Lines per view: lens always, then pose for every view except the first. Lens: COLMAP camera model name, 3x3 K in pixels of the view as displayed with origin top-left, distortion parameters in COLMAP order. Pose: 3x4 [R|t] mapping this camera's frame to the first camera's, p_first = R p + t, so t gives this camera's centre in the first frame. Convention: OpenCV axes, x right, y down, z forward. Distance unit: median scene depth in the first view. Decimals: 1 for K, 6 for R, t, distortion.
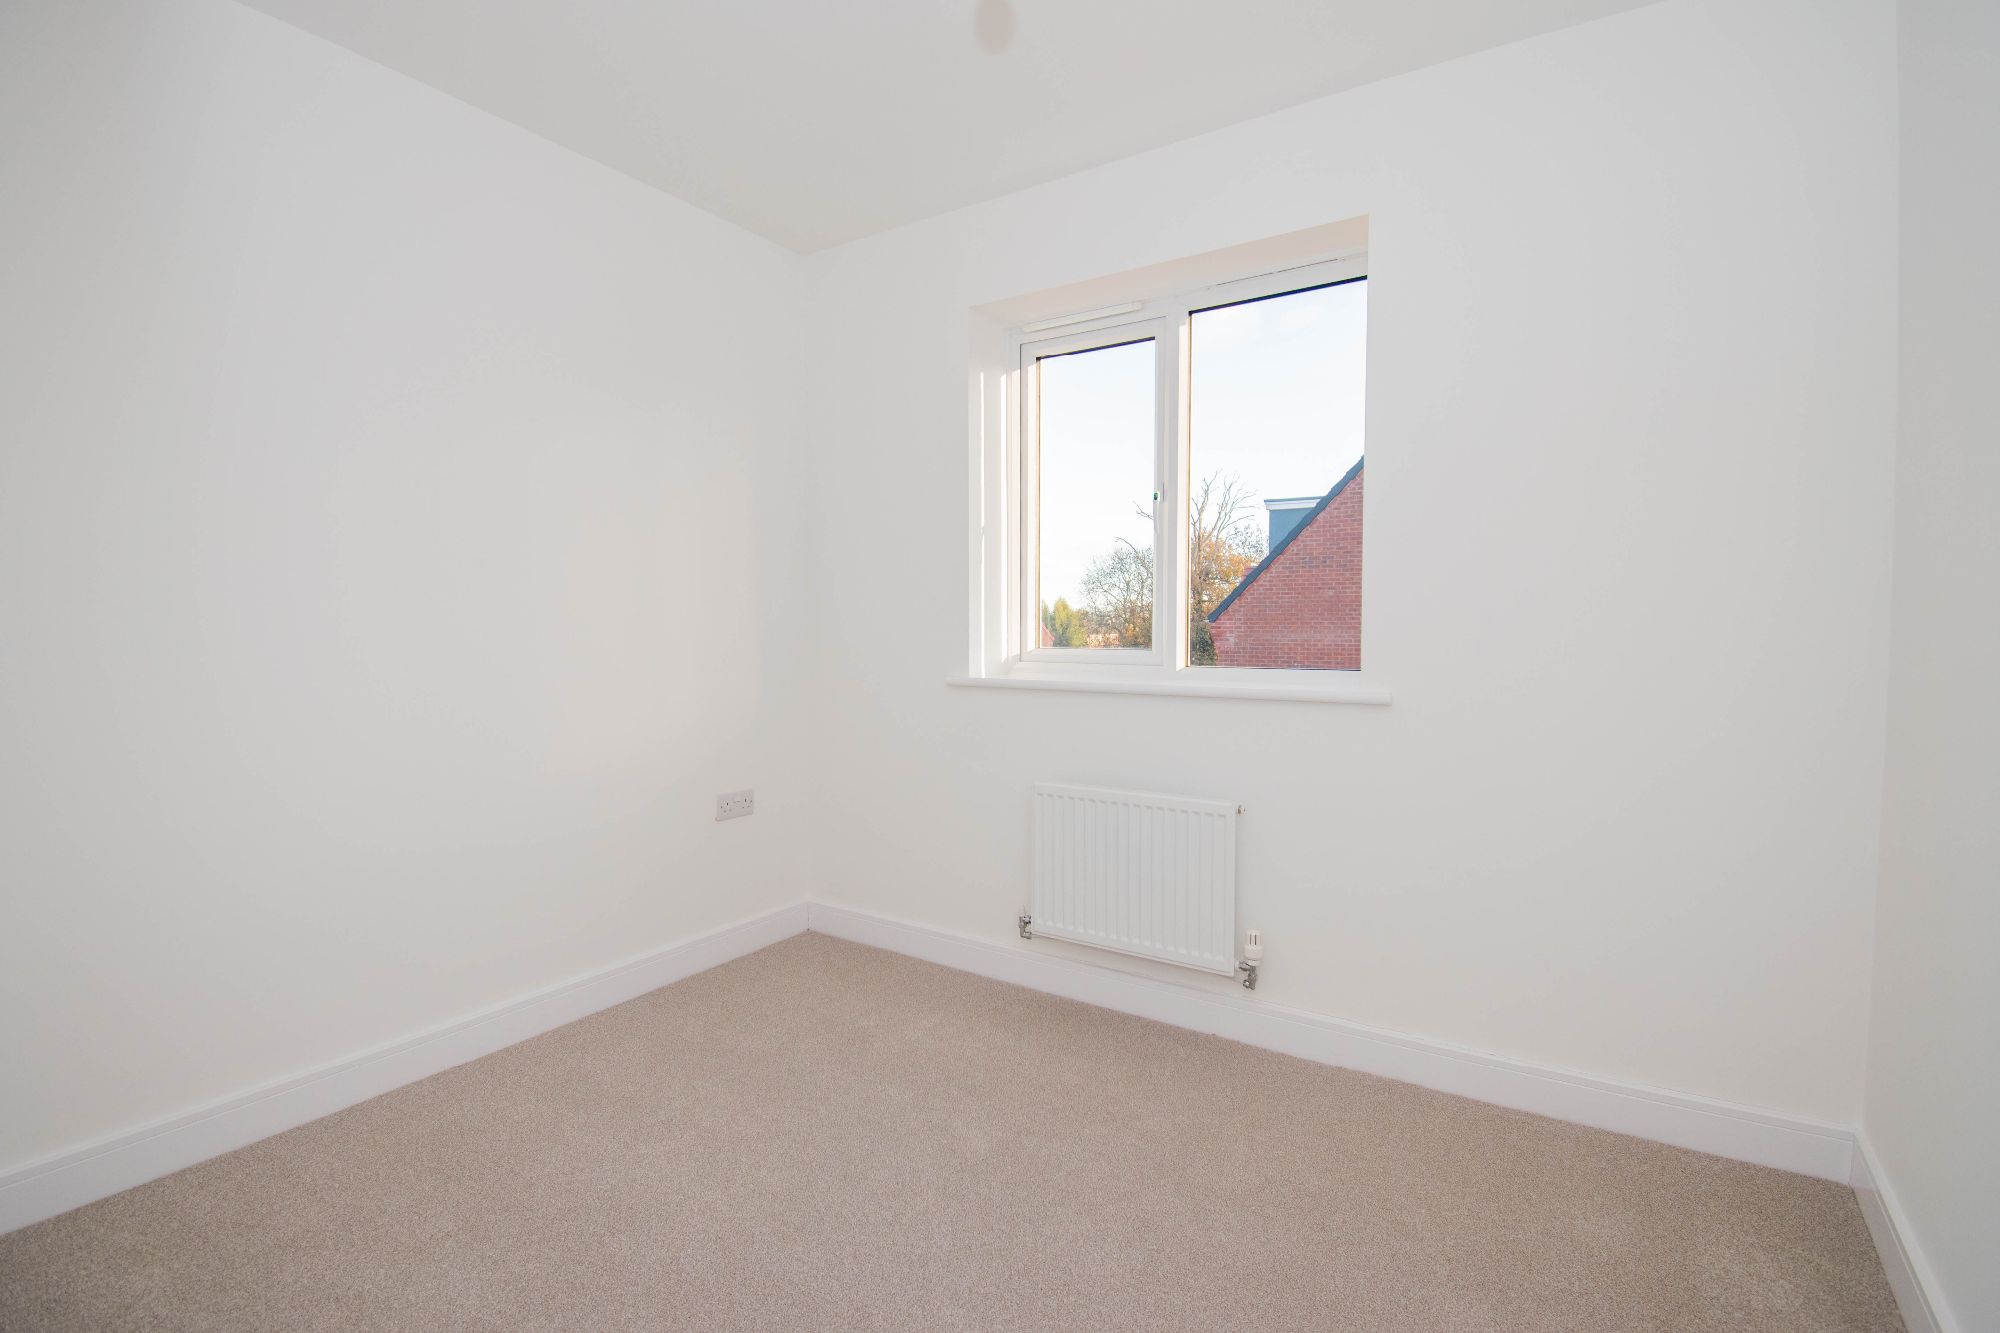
lens RADIAL K [[898.0, 0, 1003.5], [0, 898.0, 661.1], [0, 0, 1]] dist [0.002079, 0.000134]
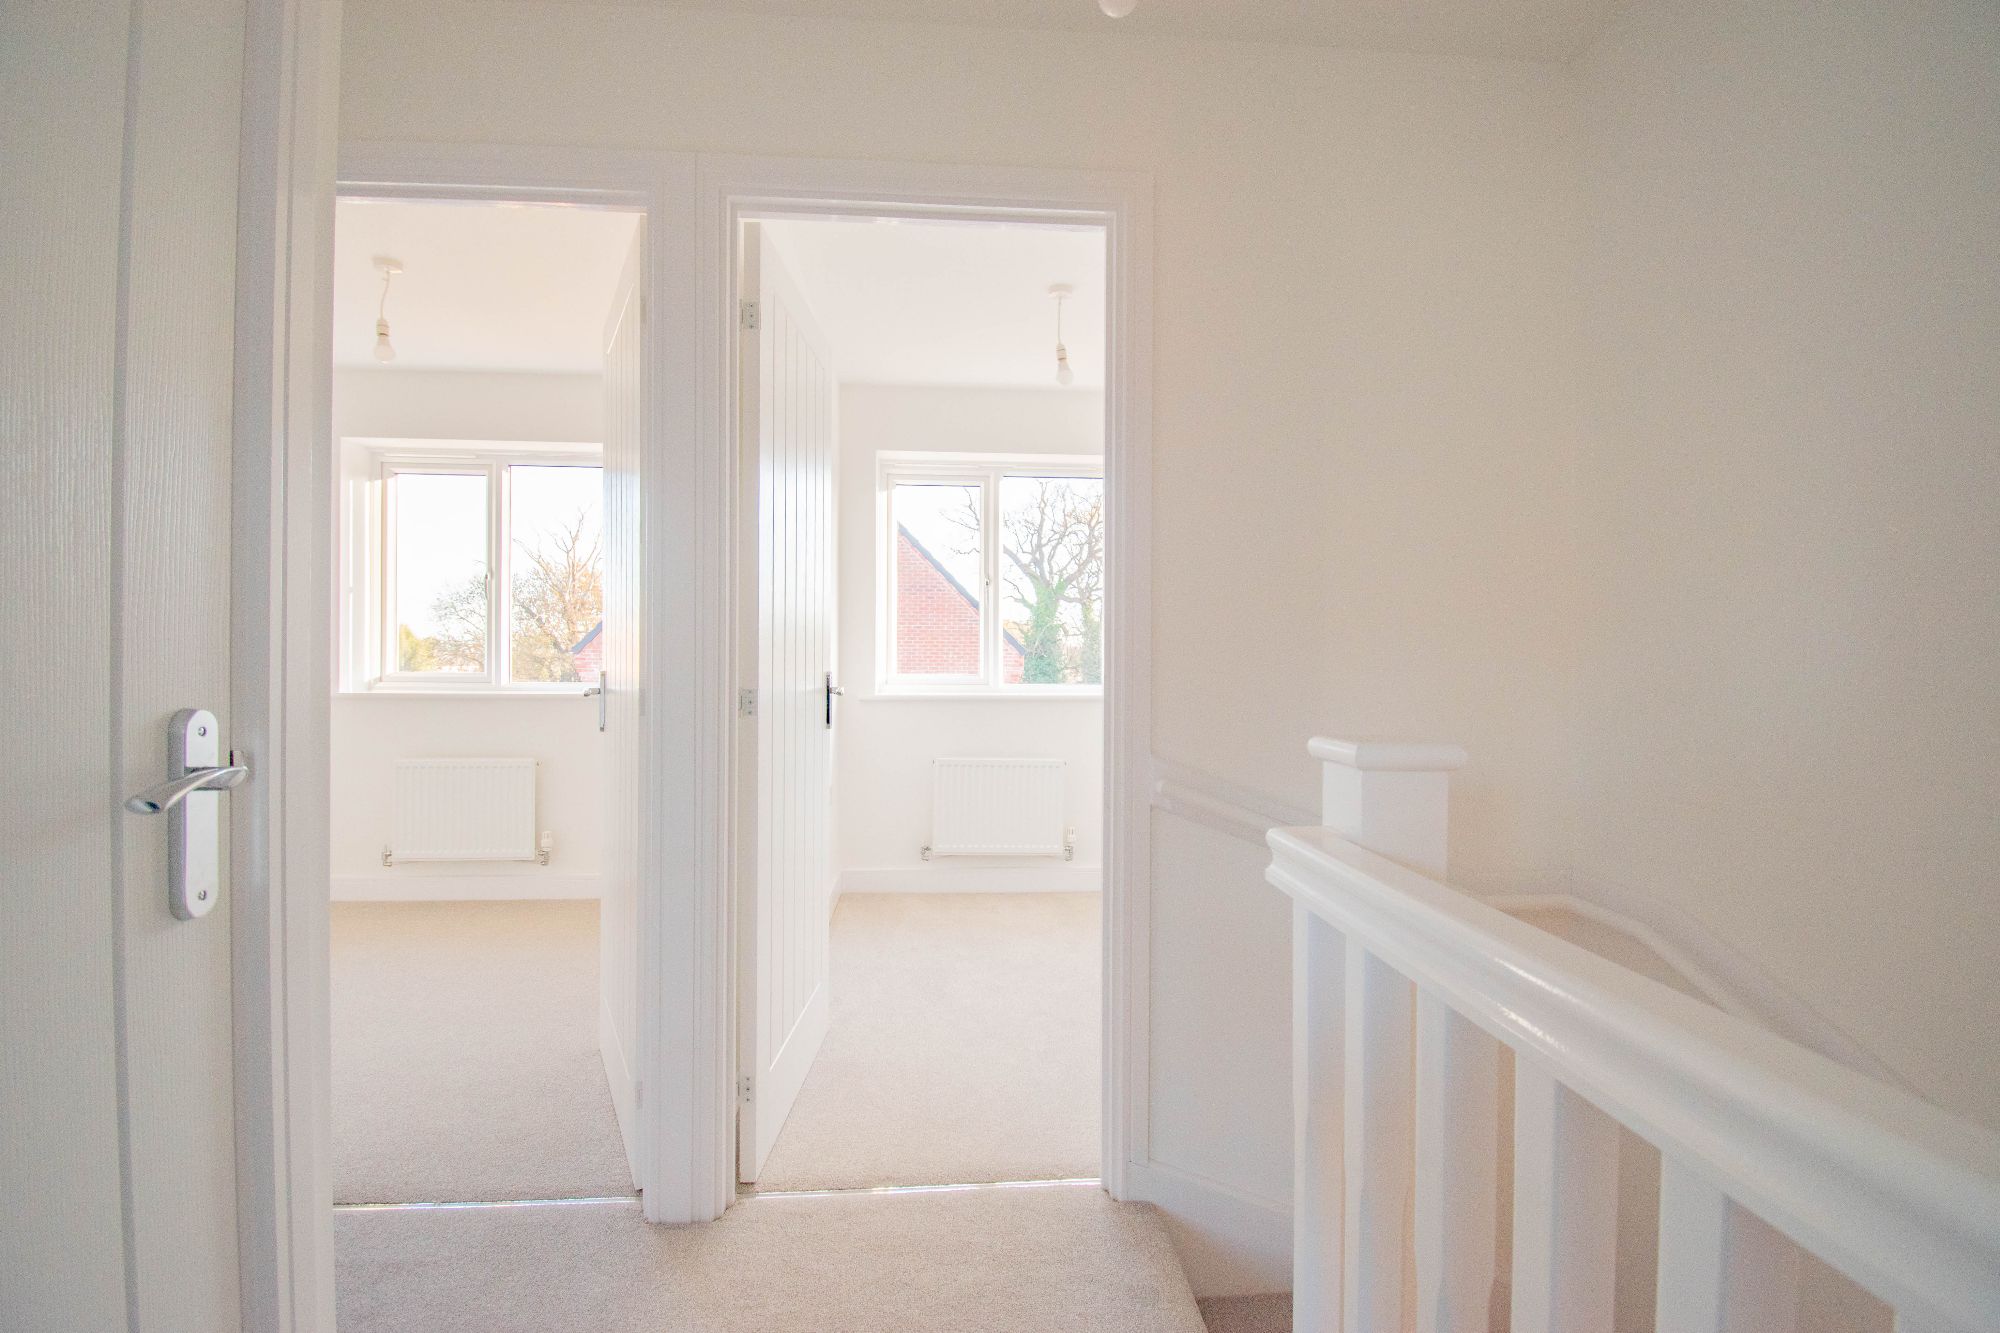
lens RADIAL K [[909.8, 0, 1000.0], [0, 909.8, 666.5], [0, 0, 1]] dist [-0.000090, -0.000089]
pose [[0.798599, 0.002898, 0.601856, -0.063655], [0.015152, 0.999575, -0.024919, 0.026897], [-0.601673, 0.029020, 0.798215, -0.720099]]
